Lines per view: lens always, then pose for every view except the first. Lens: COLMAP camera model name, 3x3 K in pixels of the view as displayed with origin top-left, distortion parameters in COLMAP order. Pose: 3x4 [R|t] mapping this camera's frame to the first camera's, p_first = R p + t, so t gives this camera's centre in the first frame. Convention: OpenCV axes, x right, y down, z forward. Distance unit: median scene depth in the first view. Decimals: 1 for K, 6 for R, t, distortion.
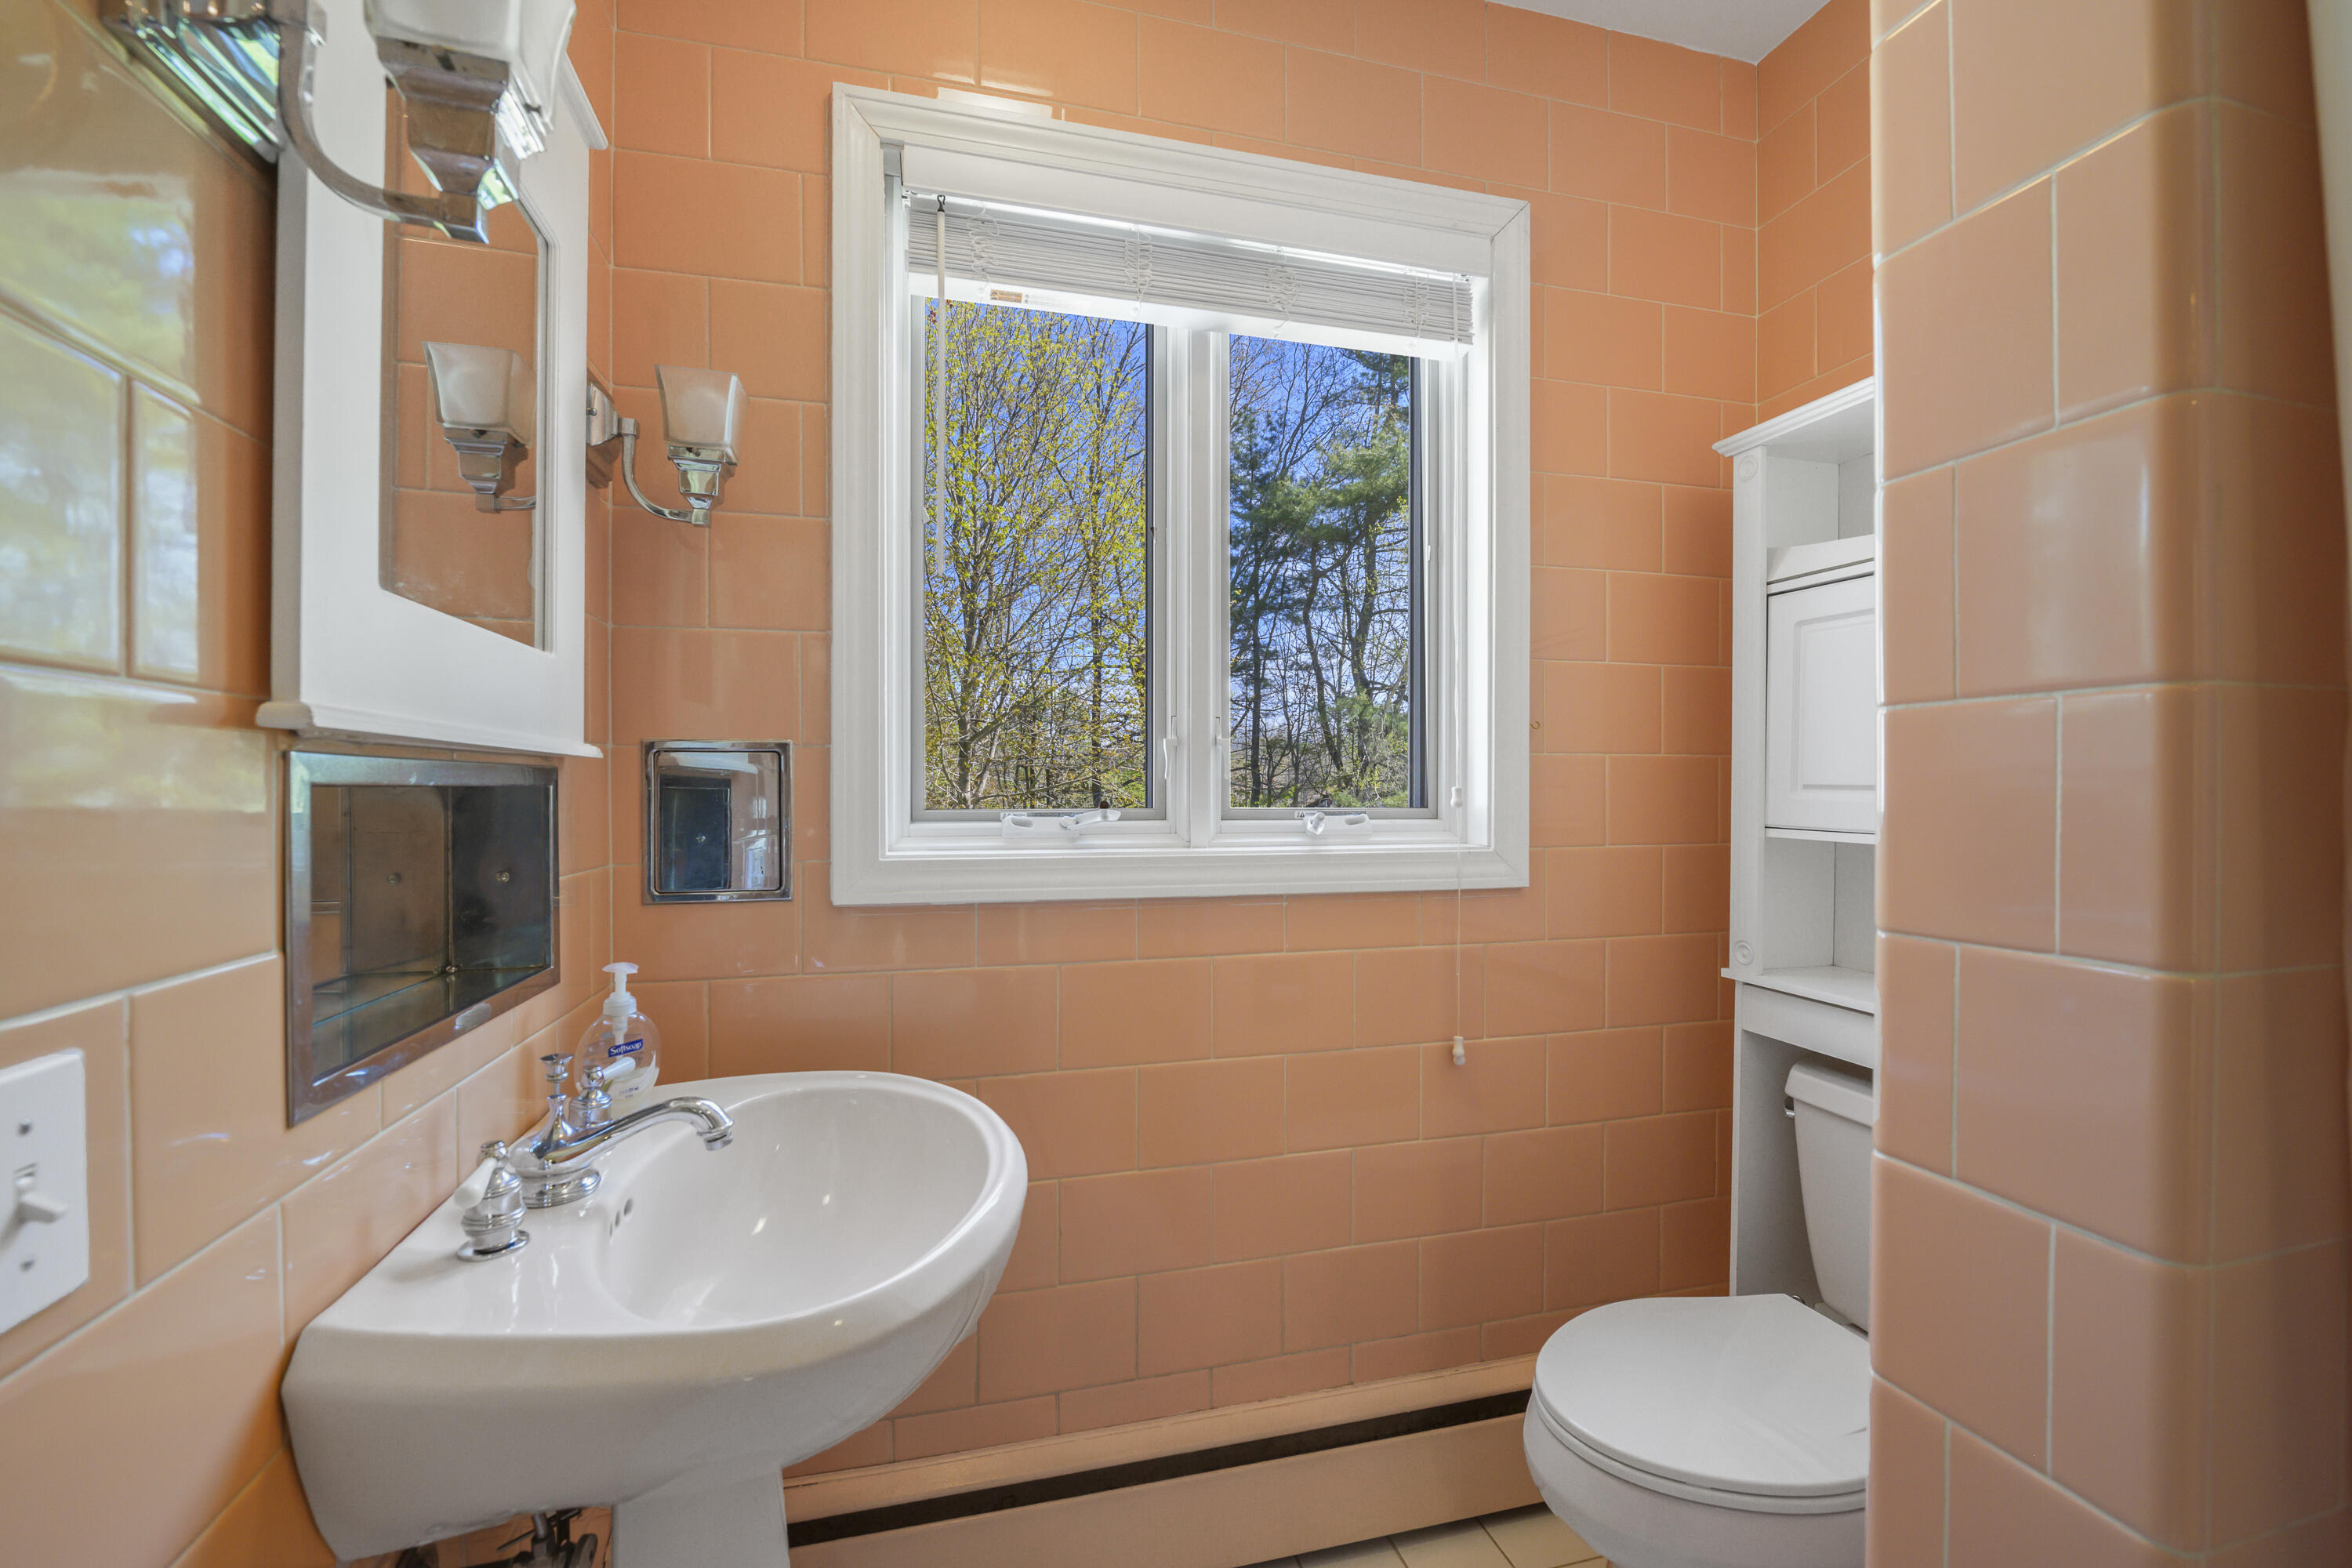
lens RADIAL K [[935.4, 0, 1170.7], [0, 935.4, 788.1], [0, 0, 1]] dist [-0.007240, -0.000670]
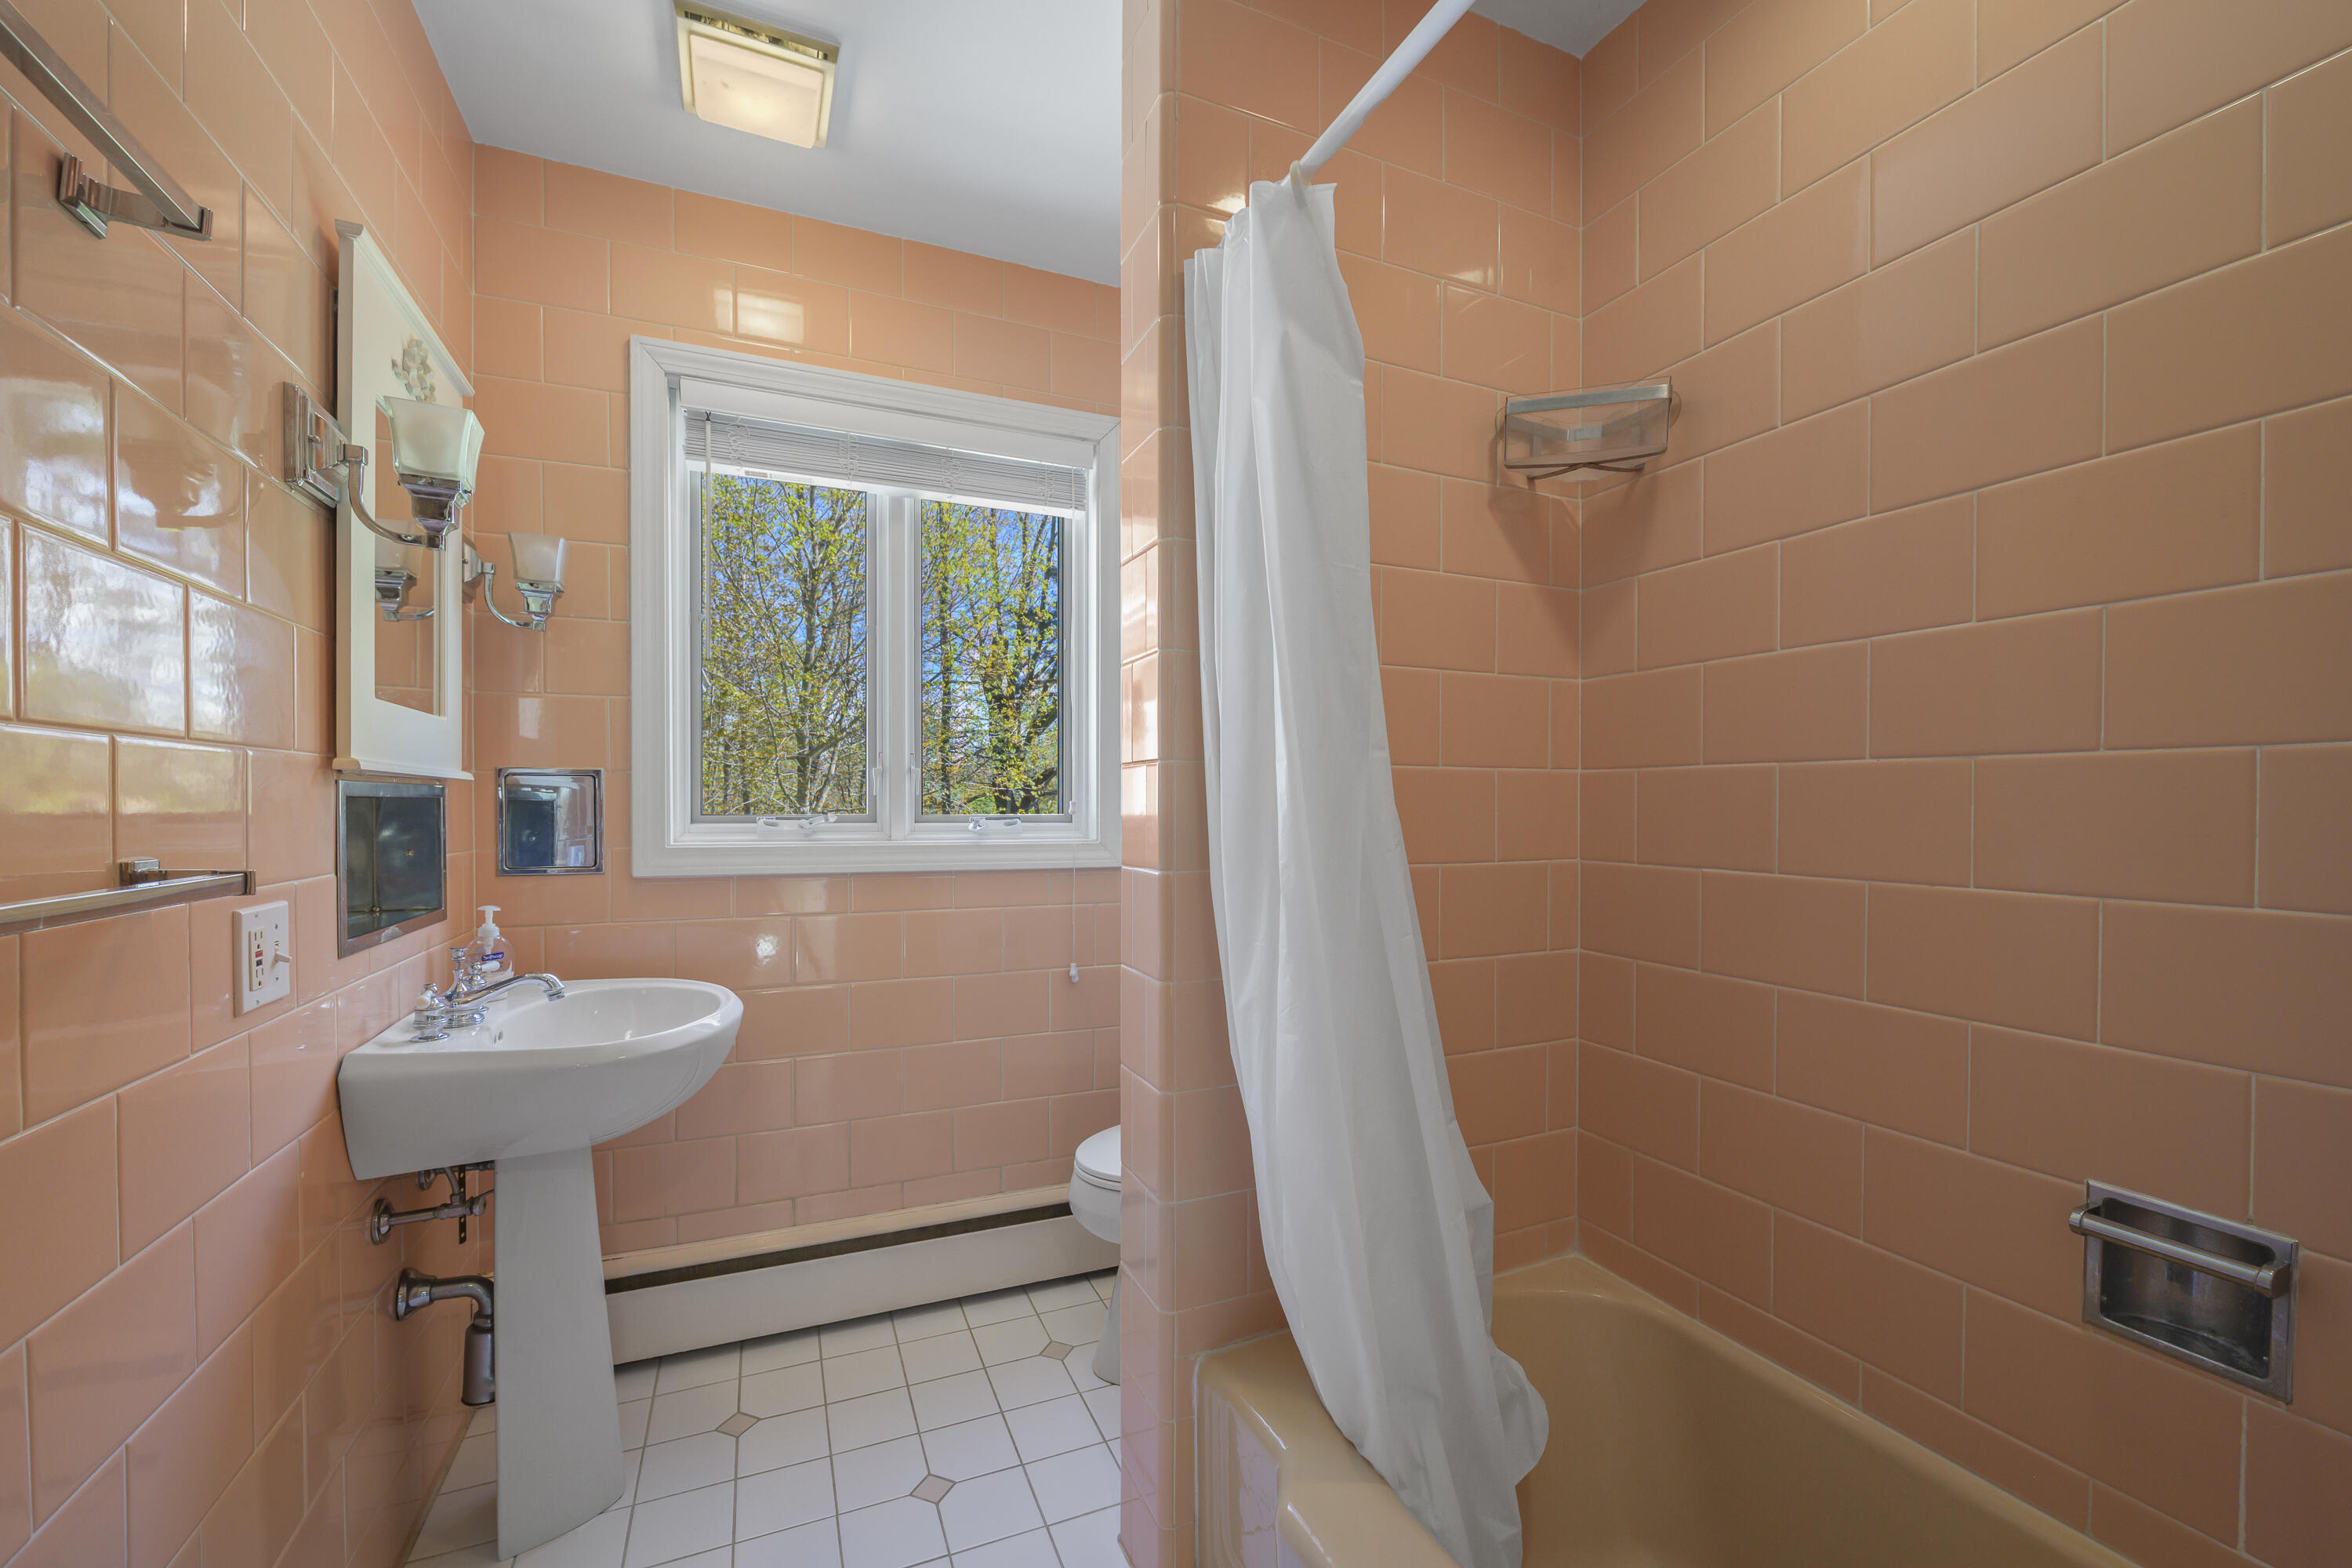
lens RADIAL K [[935.4, 0, 1178.2], [0, 935.4, 814.5], [0, 0, 1]] dist [-0.007240, -0.000670]
pose [[0.987973, 0.001444, 0.154621, 0.288355], [-0.003243, 0.999930, 0.011386, 0.003731], [-0.154594, -0.011751, 0.987908, -0.653303]]
